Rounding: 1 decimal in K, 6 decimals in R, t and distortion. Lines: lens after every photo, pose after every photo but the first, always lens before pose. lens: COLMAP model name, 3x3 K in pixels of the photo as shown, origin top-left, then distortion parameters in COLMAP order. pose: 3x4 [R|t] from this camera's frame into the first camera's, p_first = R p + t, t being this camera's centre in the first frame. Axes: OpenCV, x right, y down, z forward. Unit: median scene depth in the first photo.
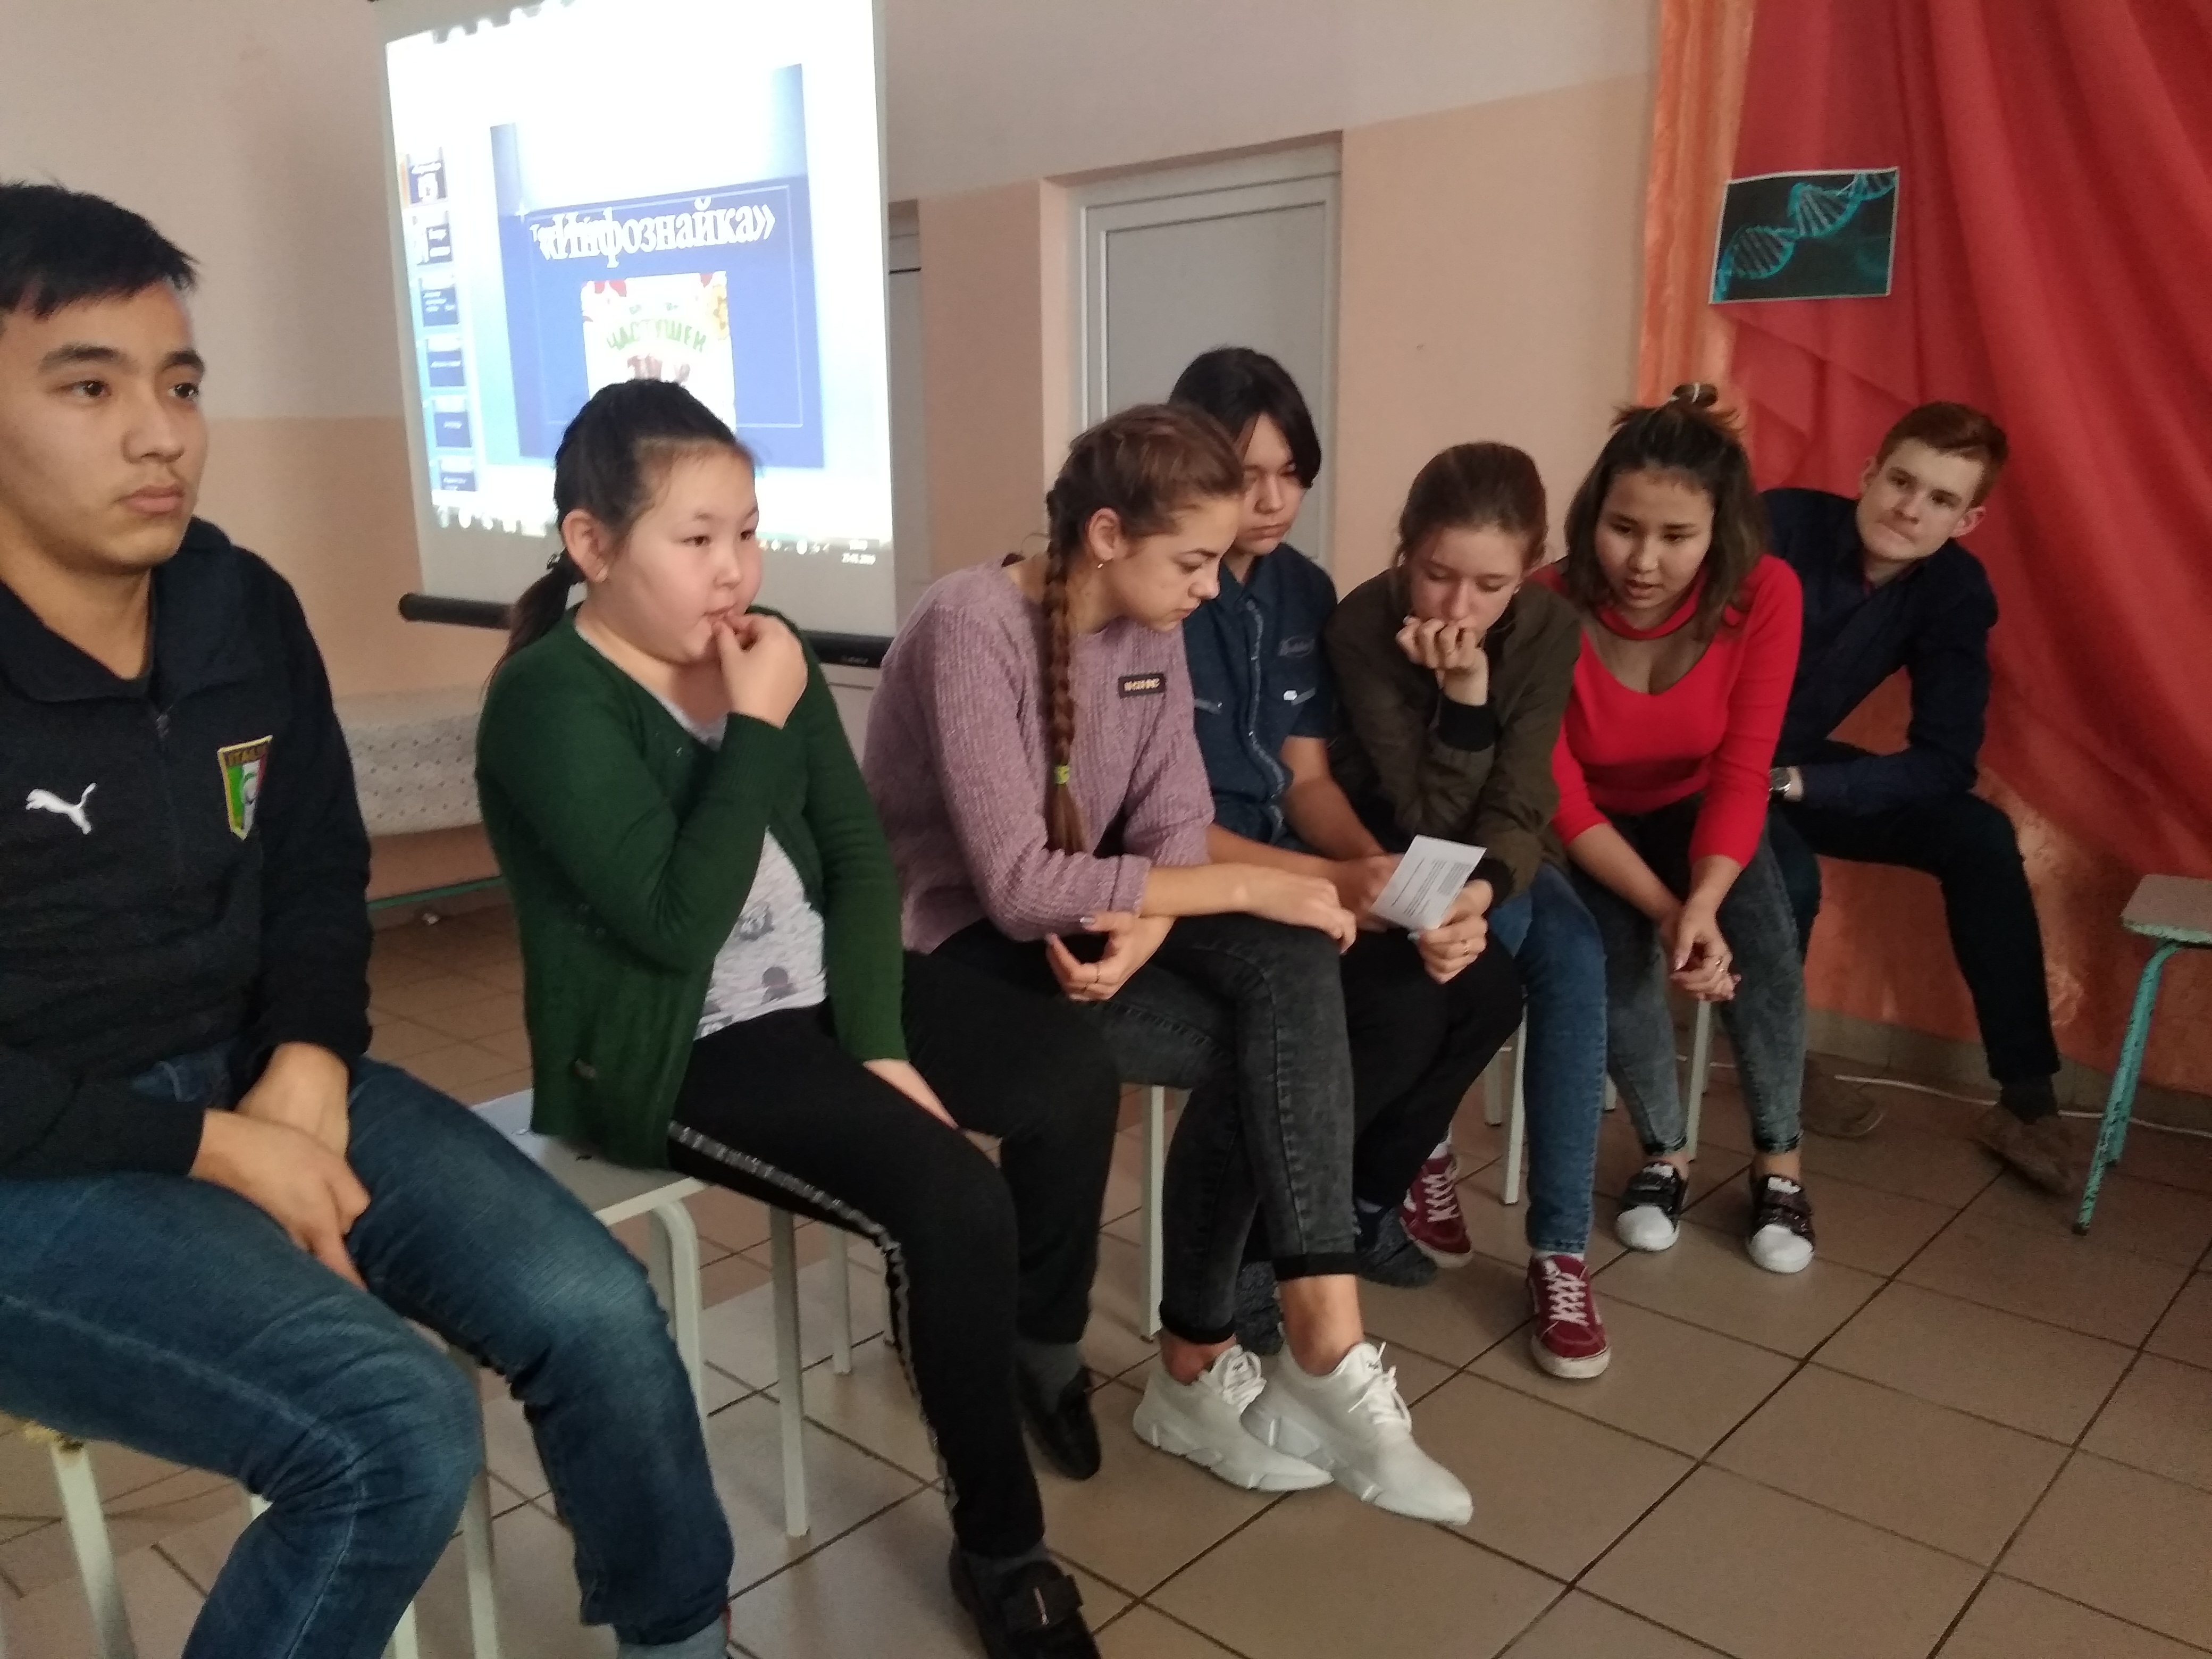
lens RADIAL K [[1765.3, 0, 1100.6], [0, 1765.3, 848.5], [0, 0, 1]] dist [0.086433, -0.117422]
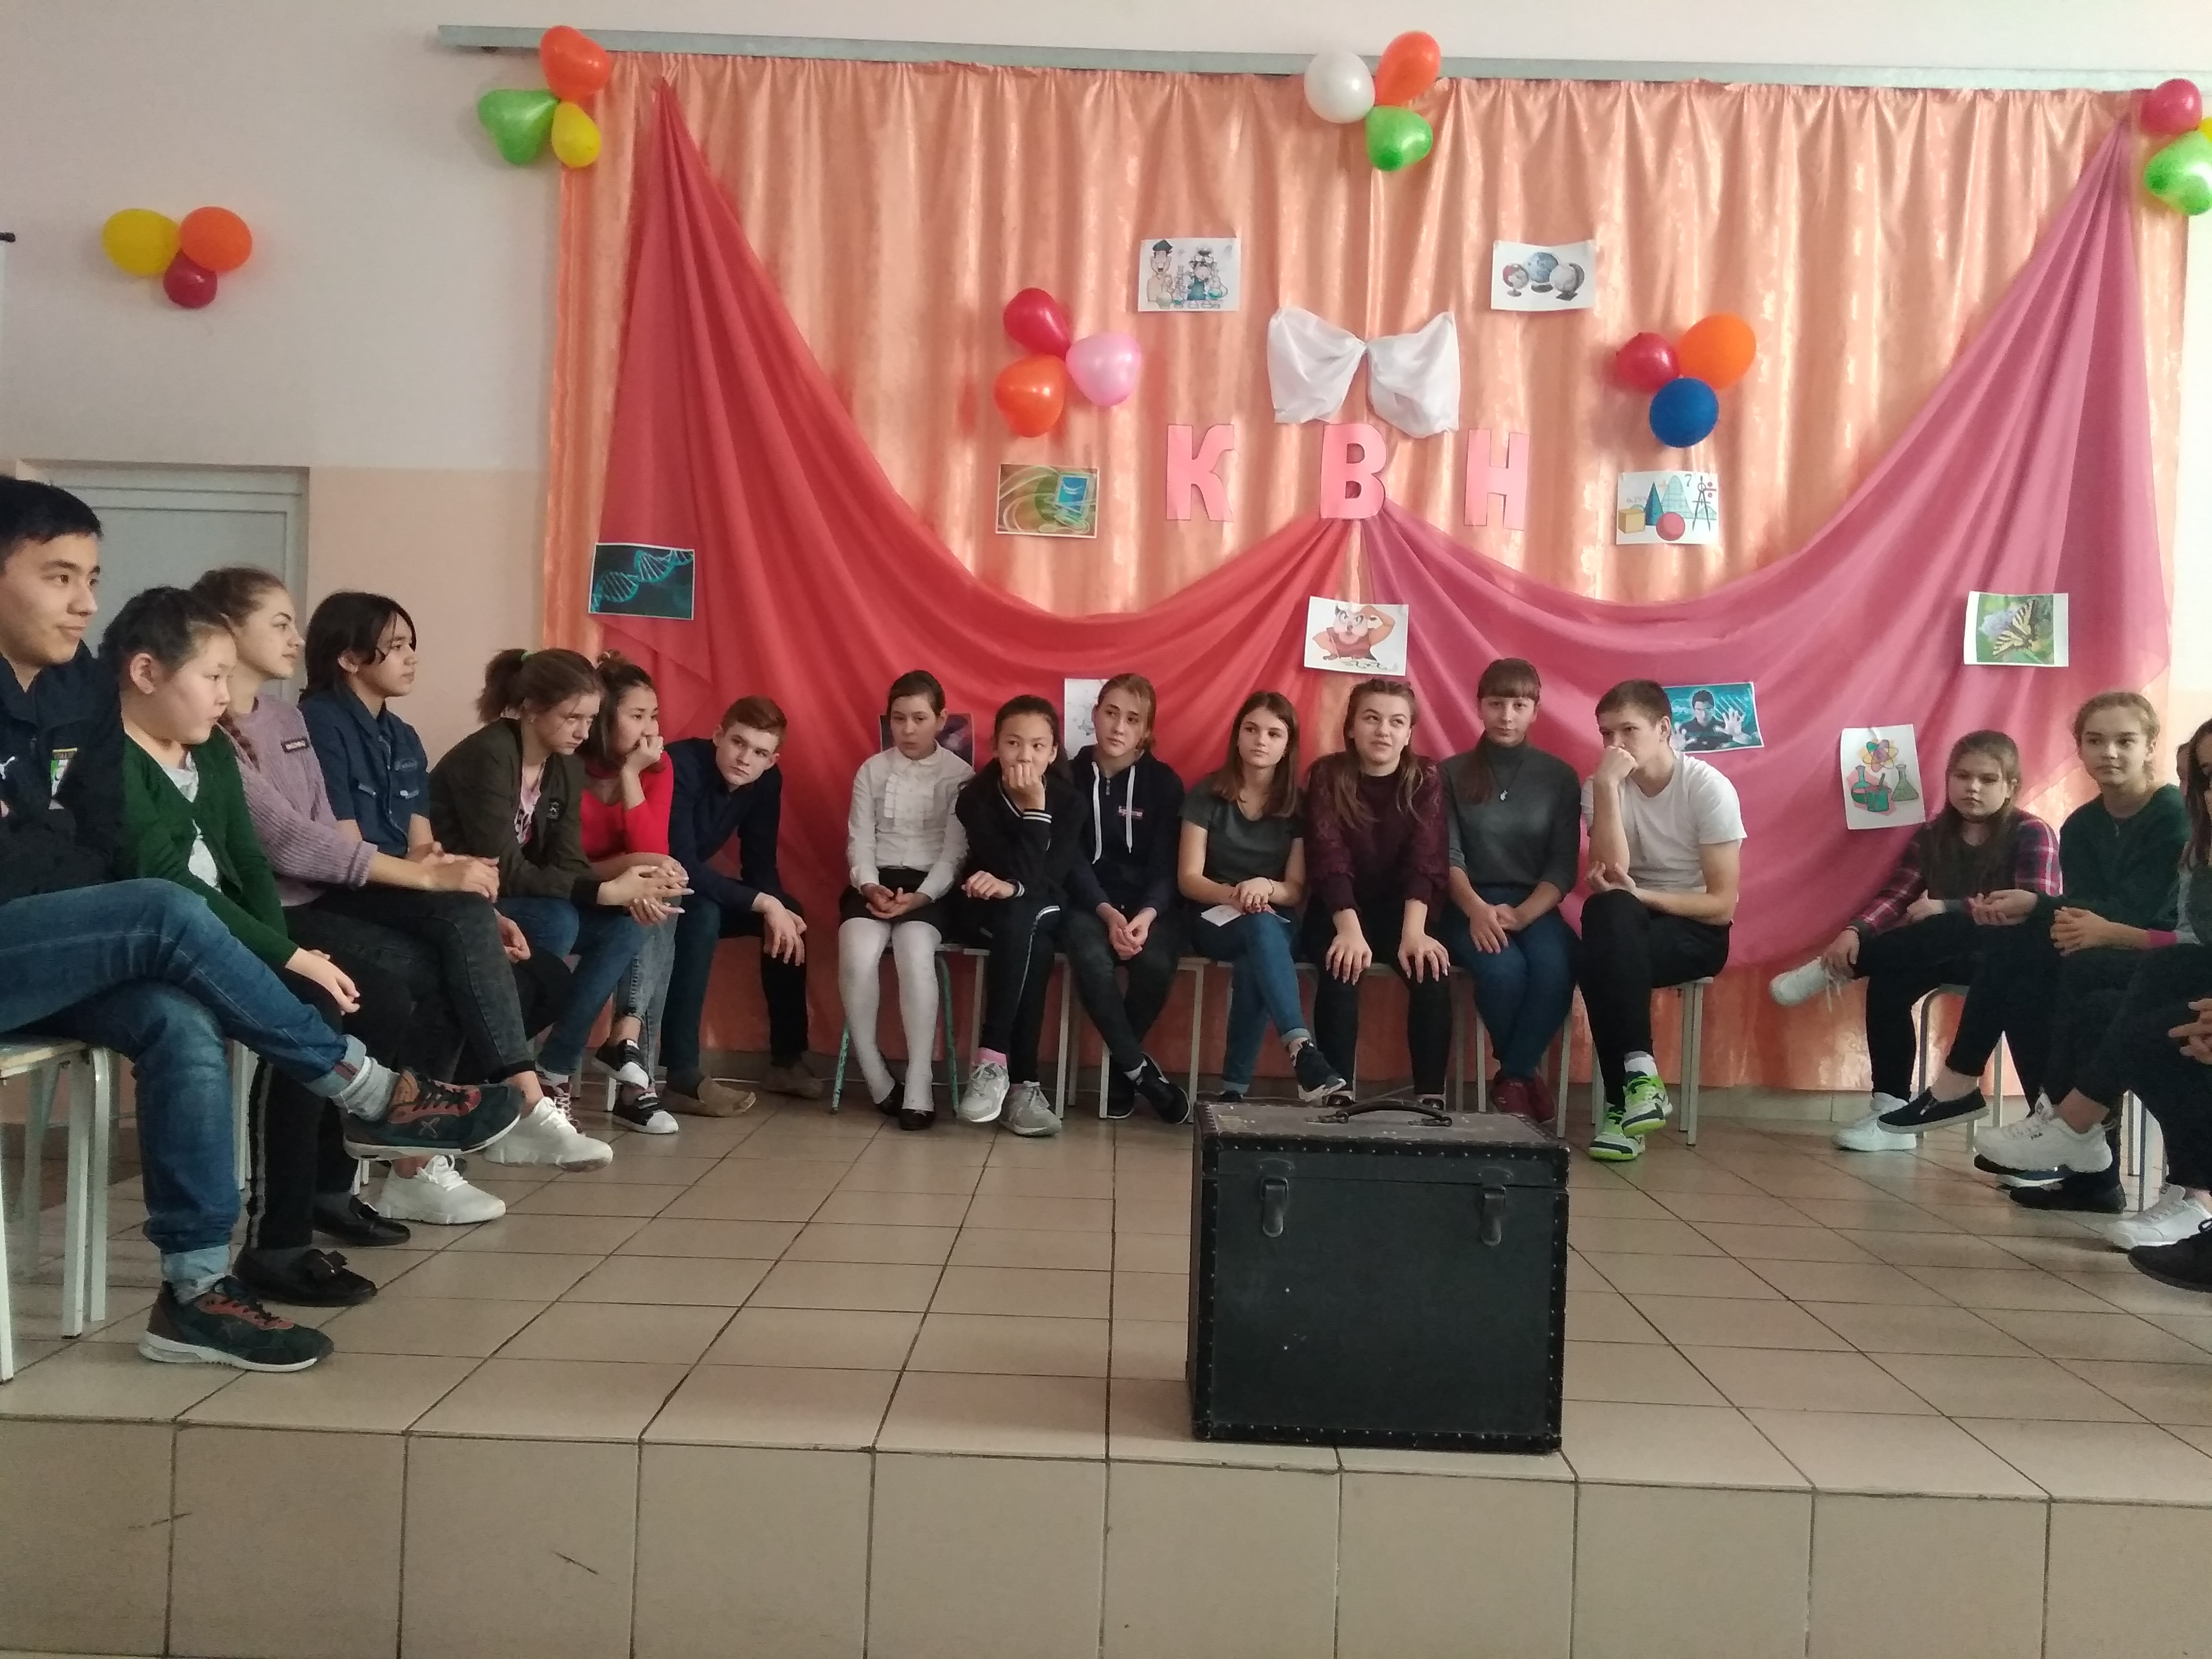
lens RADIAL K [[1765.3, 0, 1097.9], [0, 1765.3, 834.2], [0, 0, 1]] dist [0.086433, -0.117422]
pose [[0.770524, 0.017793, 0.637162, -0.340015], [0.093946, 0.985523, -0.141131, 0.169985], [-0.630450, 0.168604, 0.757698, -0.499034]]
